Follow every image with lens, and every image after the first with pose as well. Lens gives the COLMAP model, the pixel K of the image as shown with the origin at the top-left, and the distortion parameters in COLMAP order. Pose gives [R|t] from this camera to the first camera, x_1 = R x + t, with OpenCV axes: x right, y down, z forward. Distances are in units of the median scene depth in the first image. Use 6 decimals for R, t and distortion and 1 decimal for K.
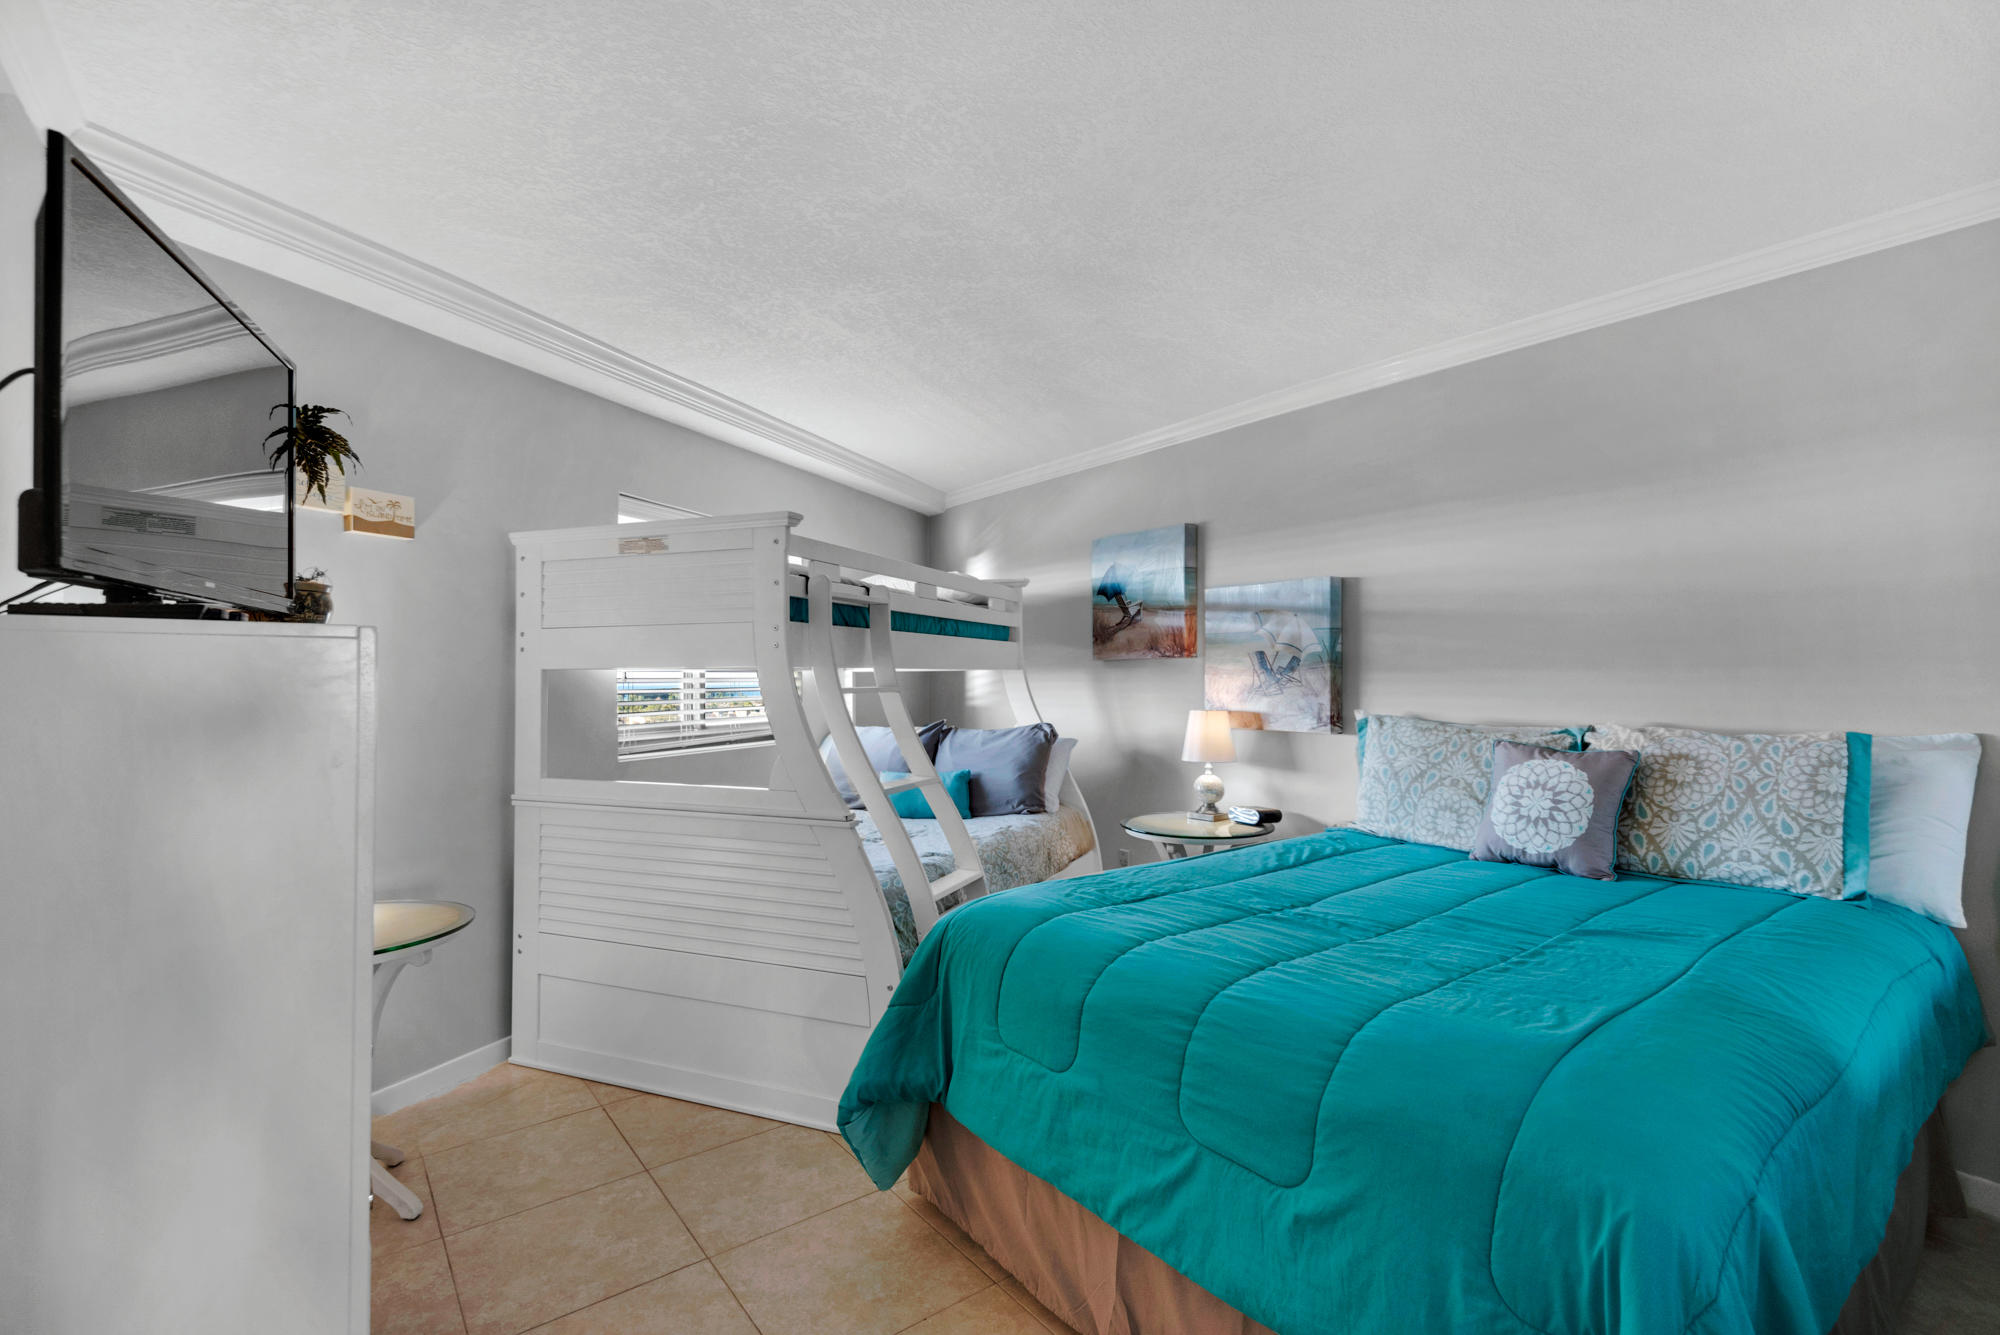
lens RADIAL K [[899.4, 0, 1000.0], [0, 899.4, 667.5], [0, 0, 1]] dist [0.000506, 0.000066]
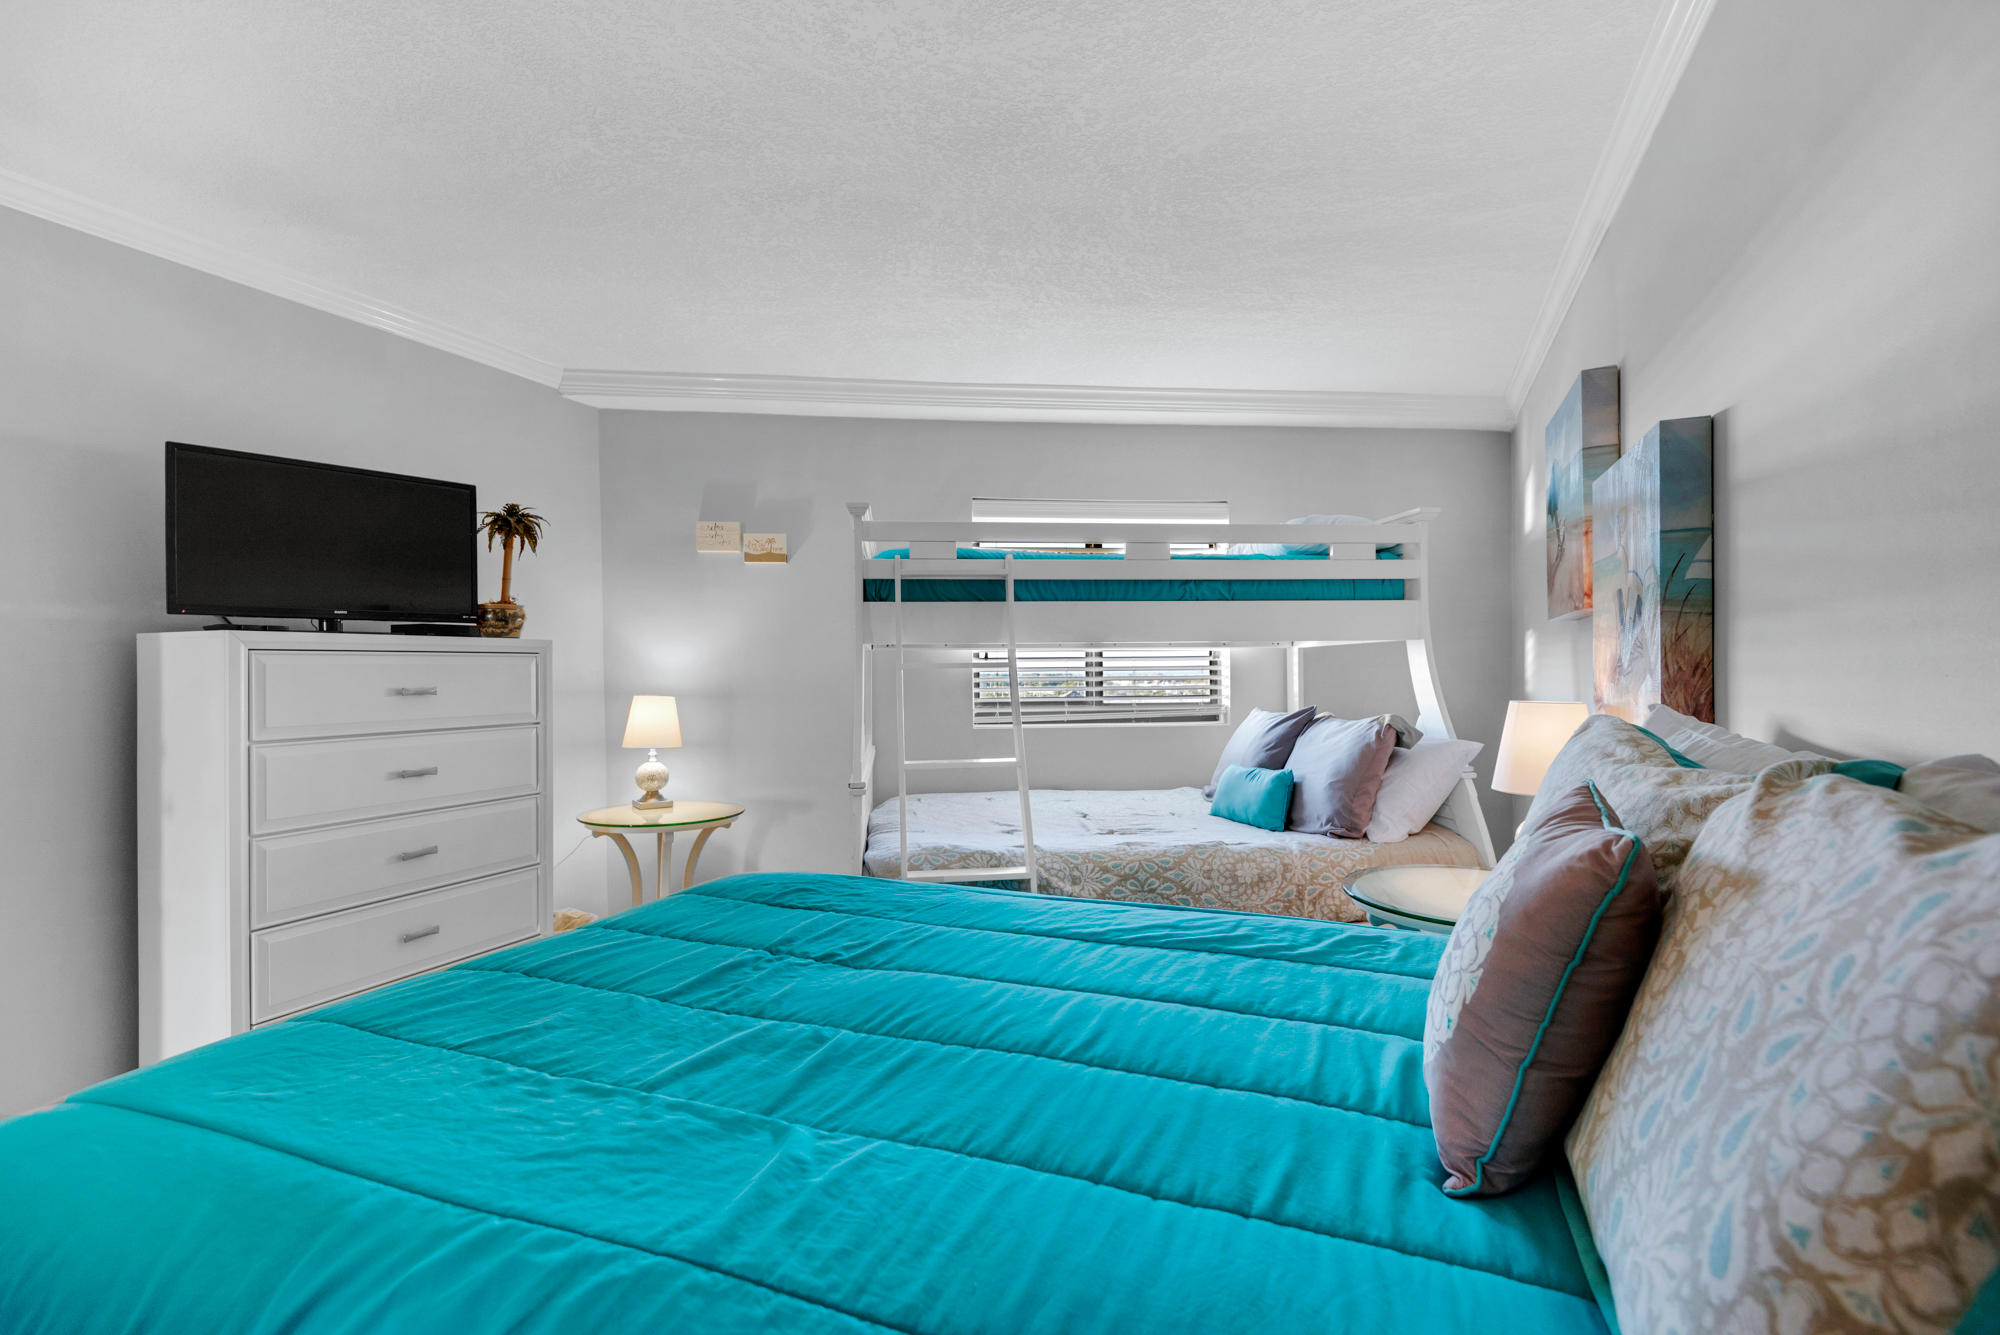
lens RADIAL K [[899.4, 0, 1000.0], [0, 899.4, 667.5], [0, 0, 1]] dist [0.000506, 0.000066]
pose [[0.477889, -0.002872, -0.878416, 0.624252], [0.017039, 0.999837, 0.006001, 0.019184], [0.878255, -0.017835, 0.477860, 0.478593]]
